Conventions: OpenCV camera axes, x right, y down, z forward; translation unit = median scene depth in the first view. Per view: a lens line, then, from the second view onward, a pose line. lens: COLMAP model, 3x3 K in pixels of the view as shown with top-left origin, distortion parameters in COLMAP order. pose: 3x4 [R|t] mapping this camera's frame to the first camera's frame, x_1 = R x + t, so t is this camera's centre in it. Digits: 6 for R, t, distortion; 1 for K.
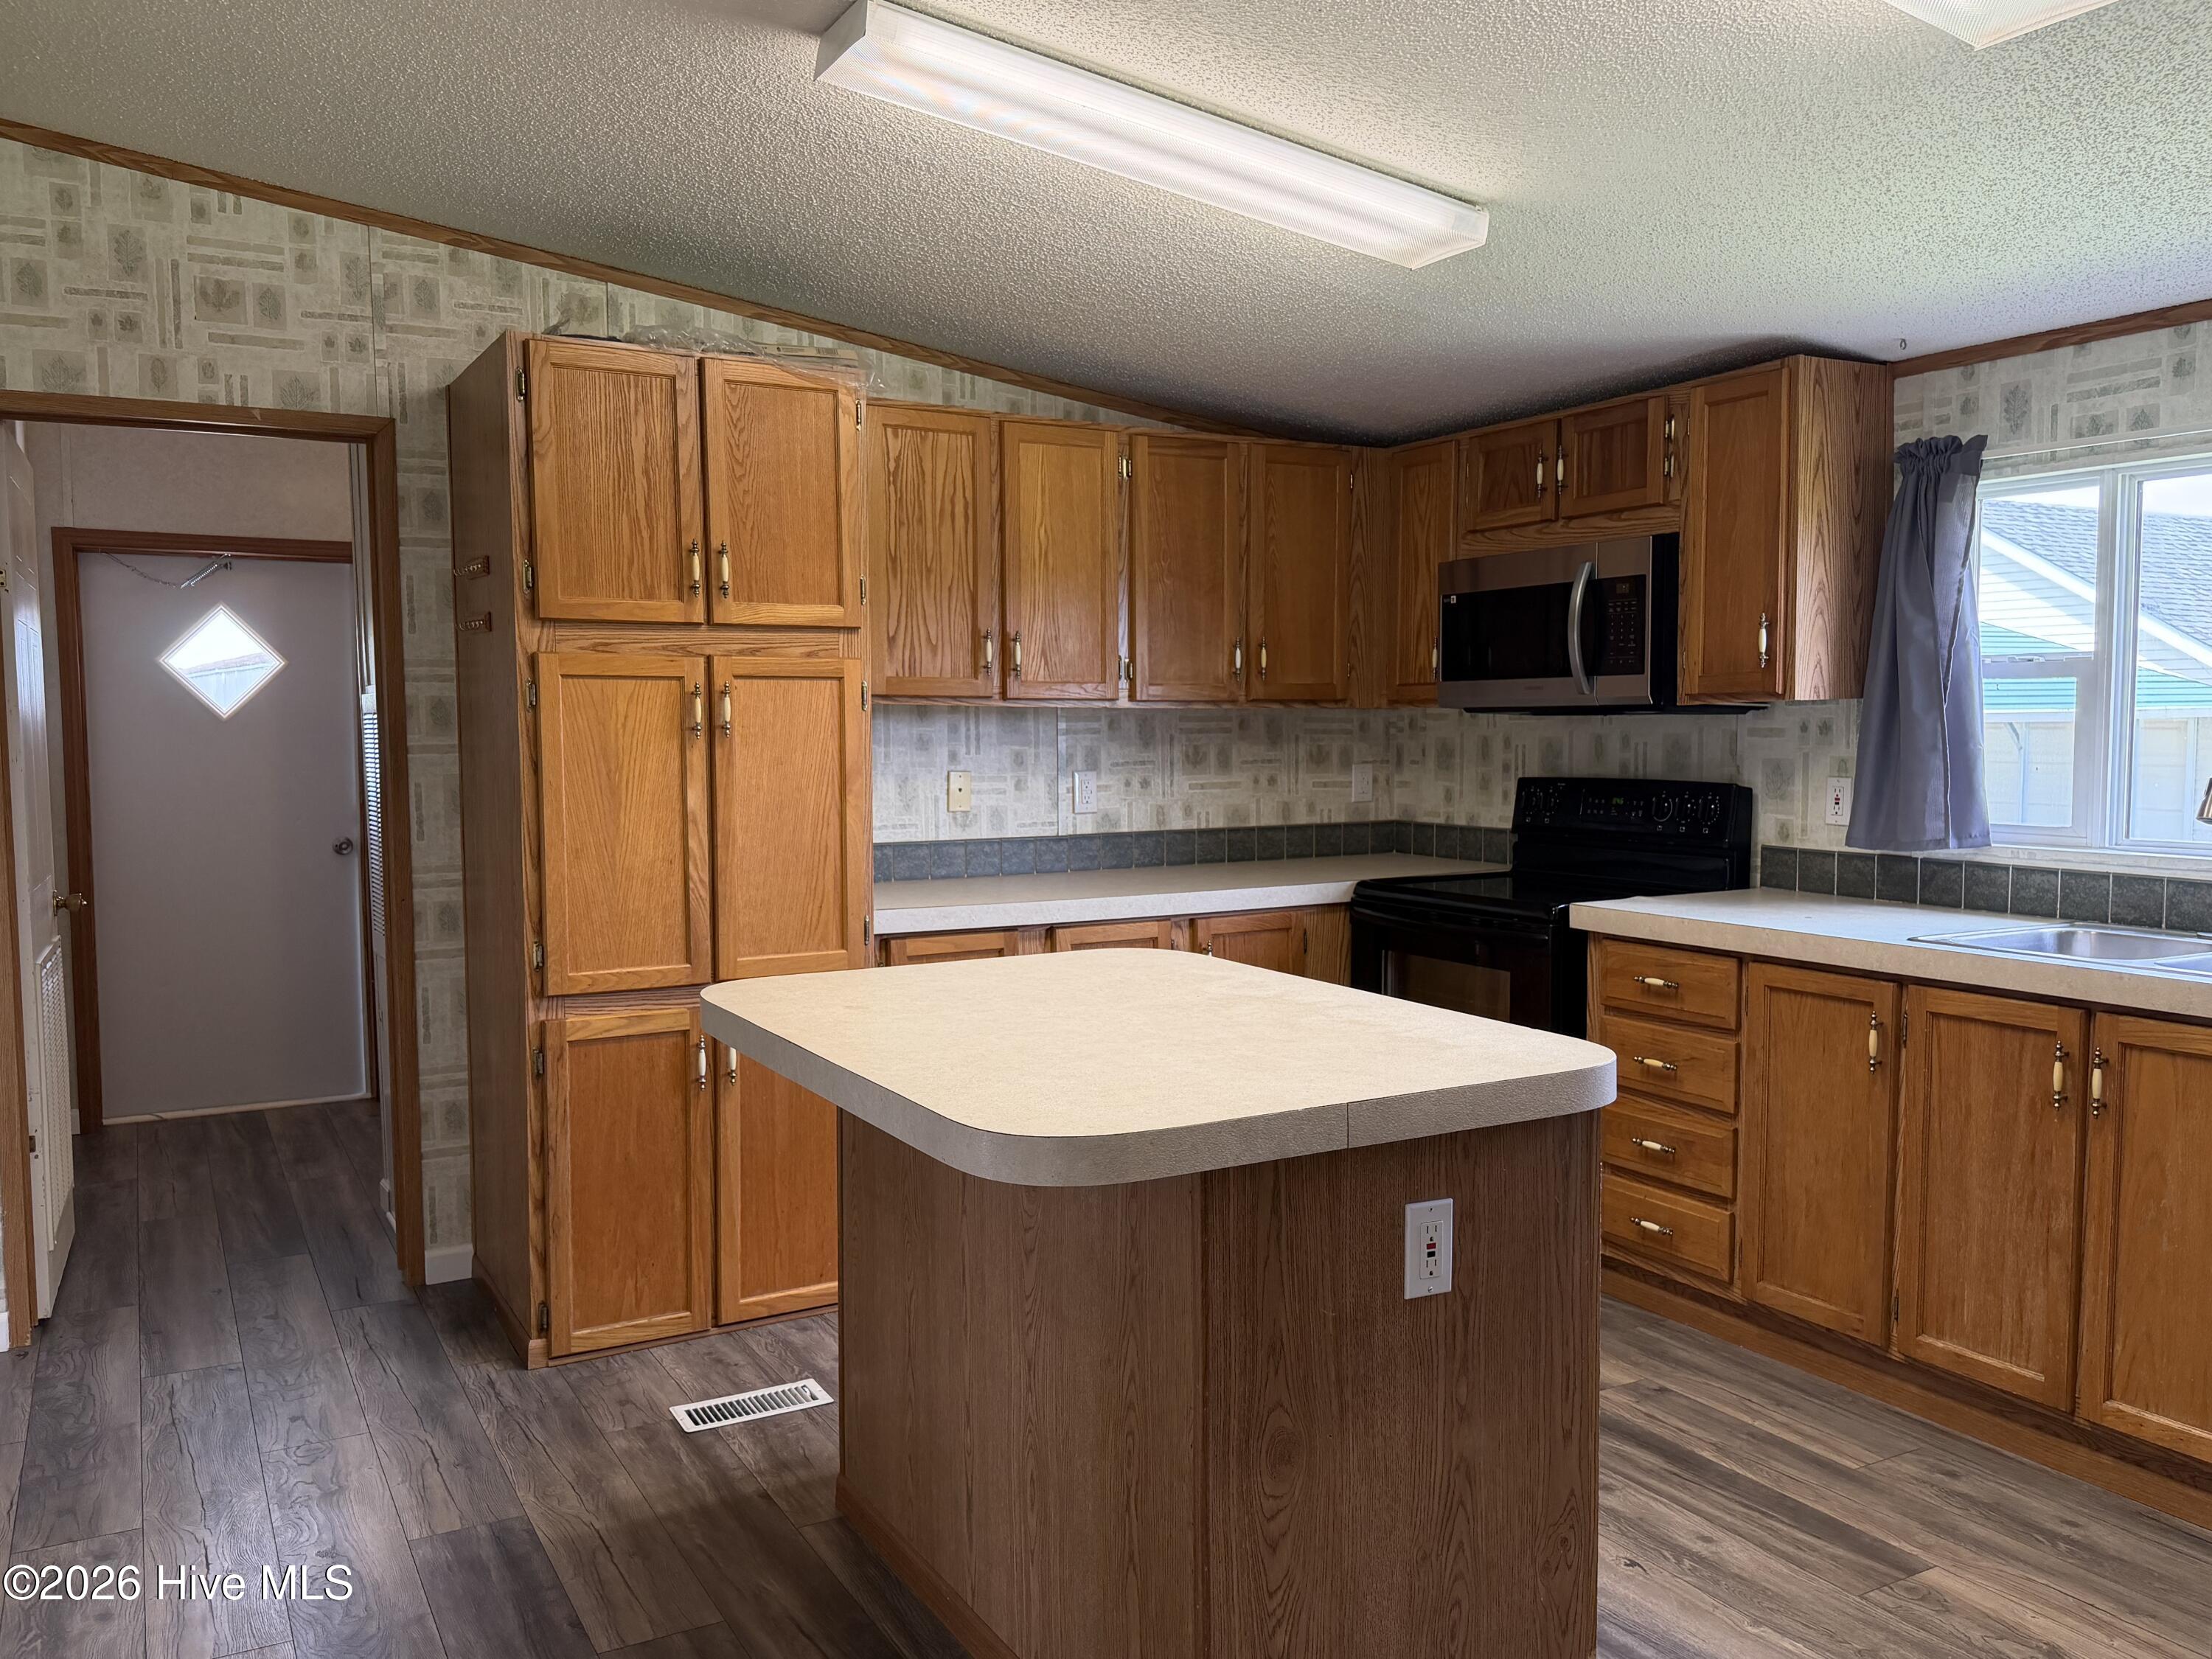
lens RADIAL K [[1767.9, 0, 1103.9], [0, 1767.9, 842.6], [0, 0, 1]] dist [0.064686, -0.080246]
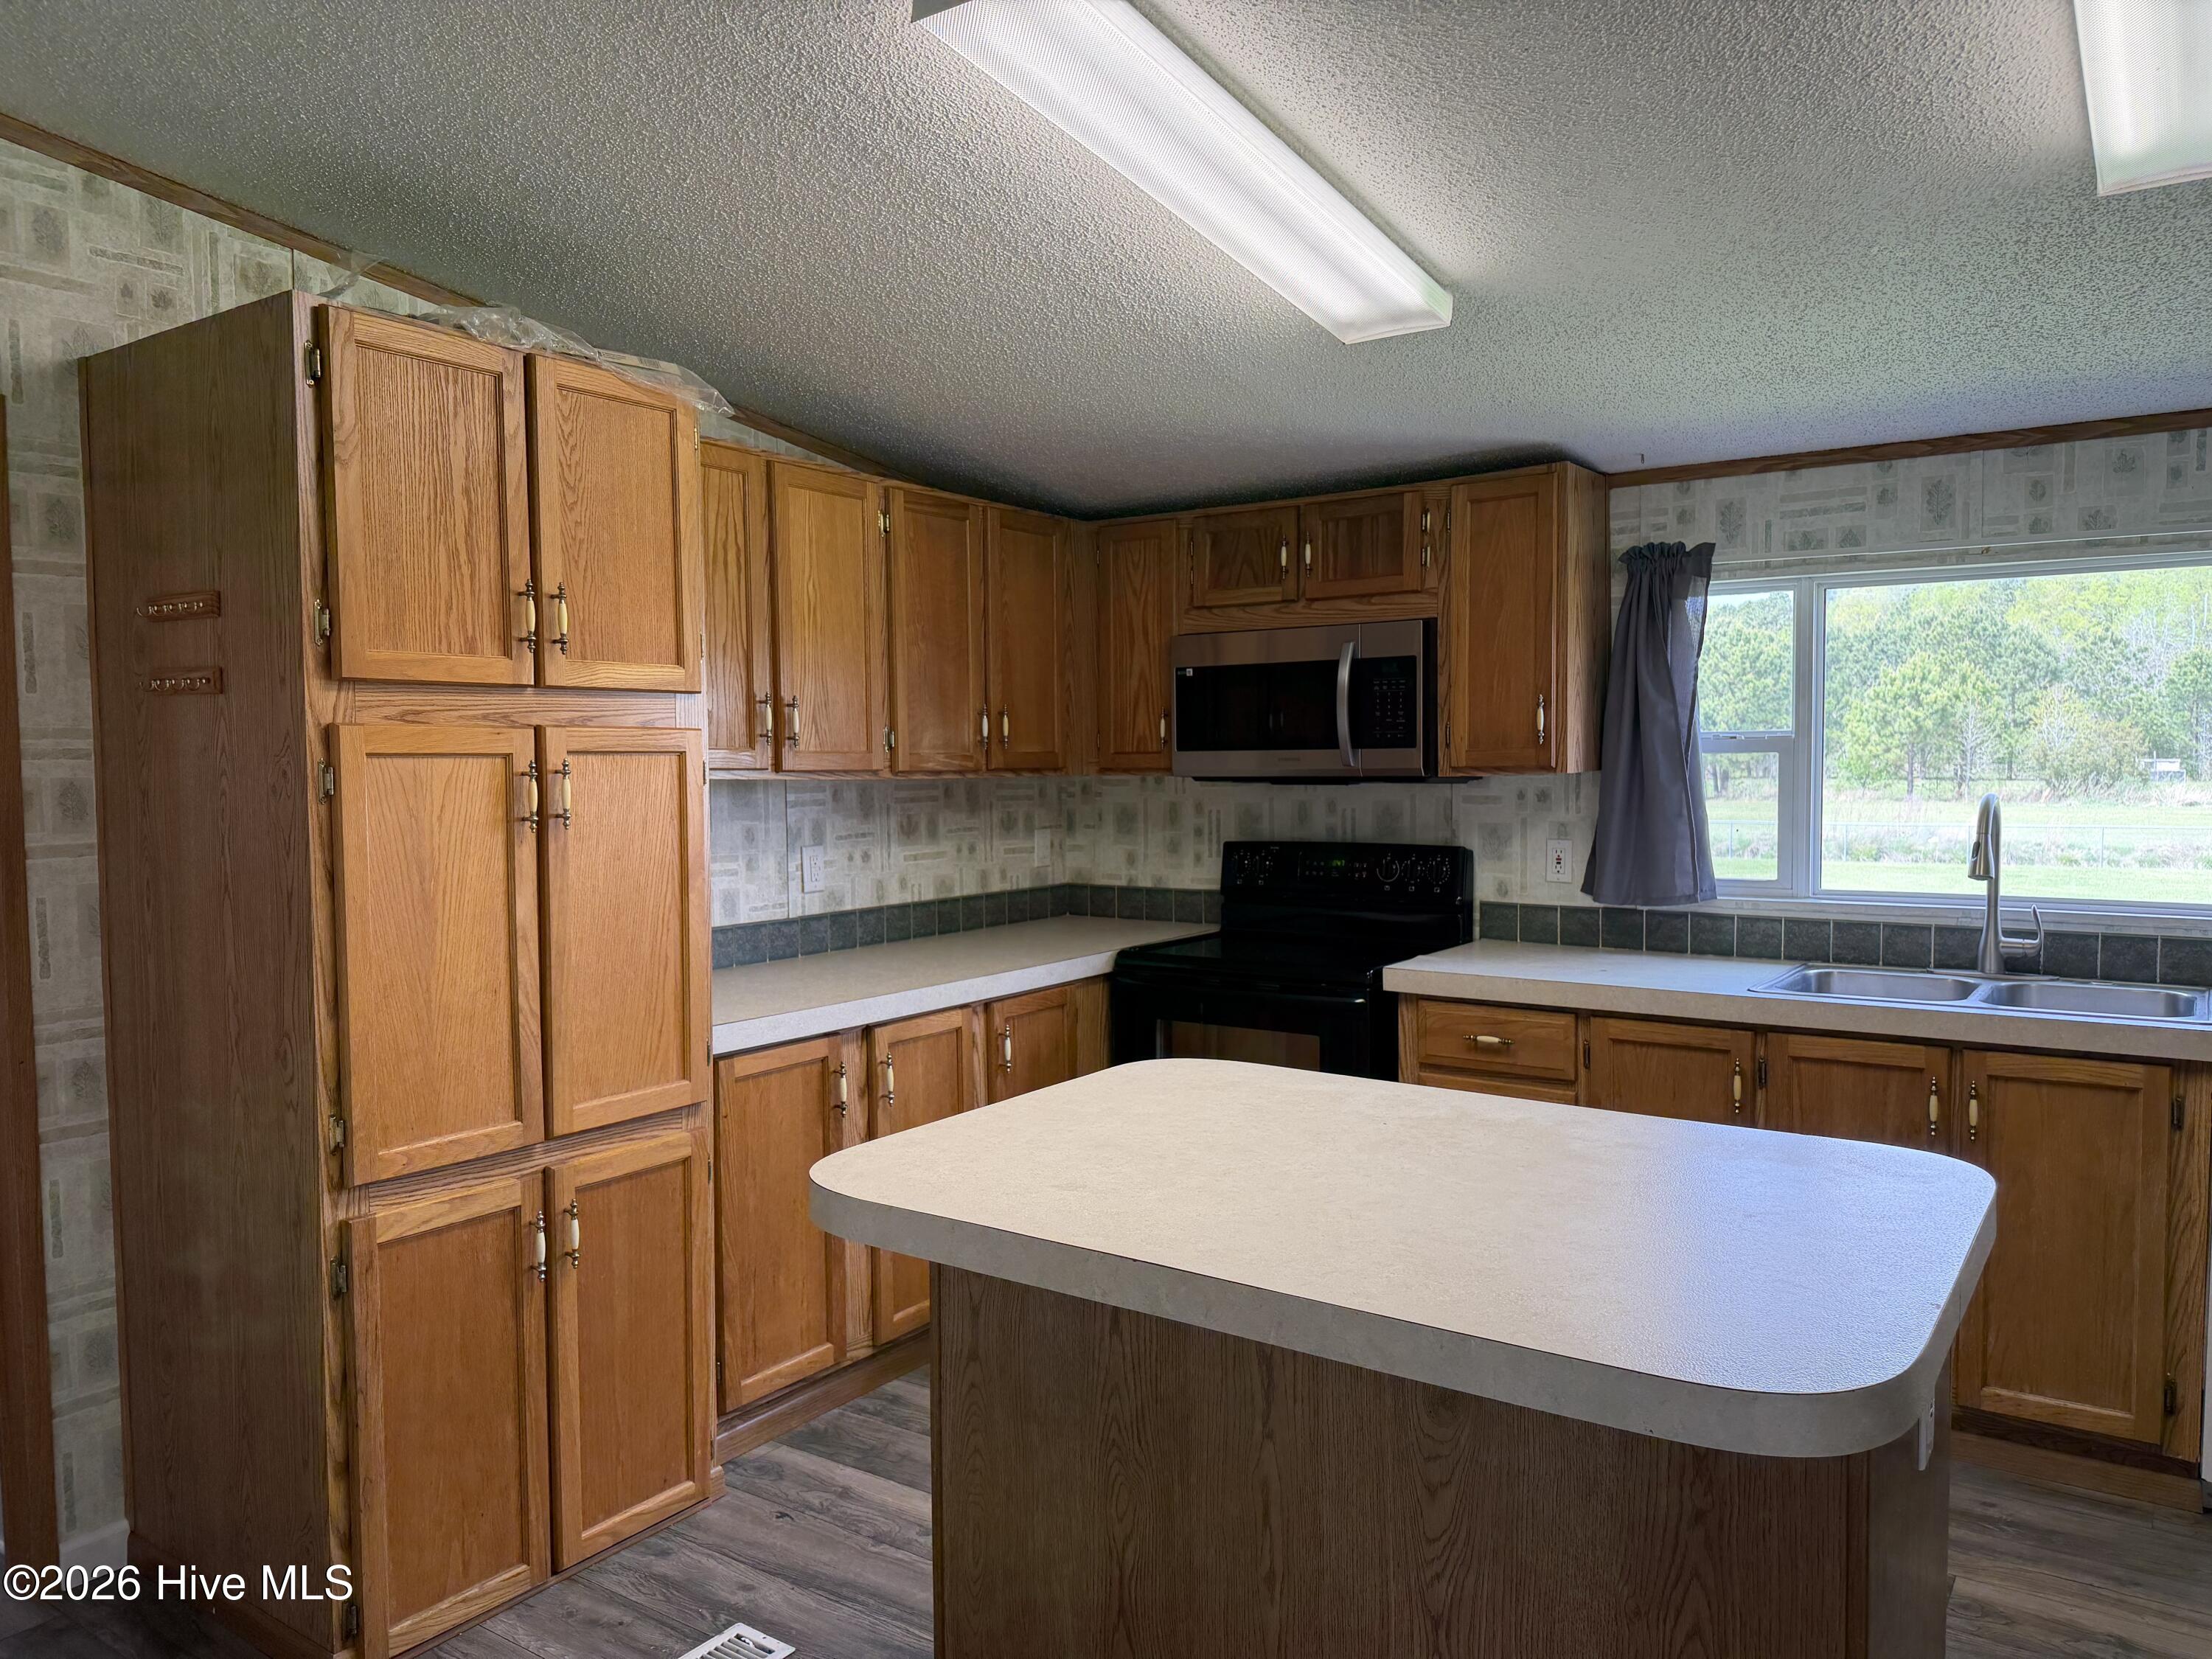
lens RADIAL K [[1567.2, 0, 1093.6], [0, 1567.2, 834.7], [0, 0, 1]] dist [0.057890, -0.074120]
pose [[0.898763, -0.025260, 0.437706, -0.301488], [0.035263, 0.999269, -0.014739, -0.037328], [-0.437014, 0.028682, 0.898997, 0.252015]]
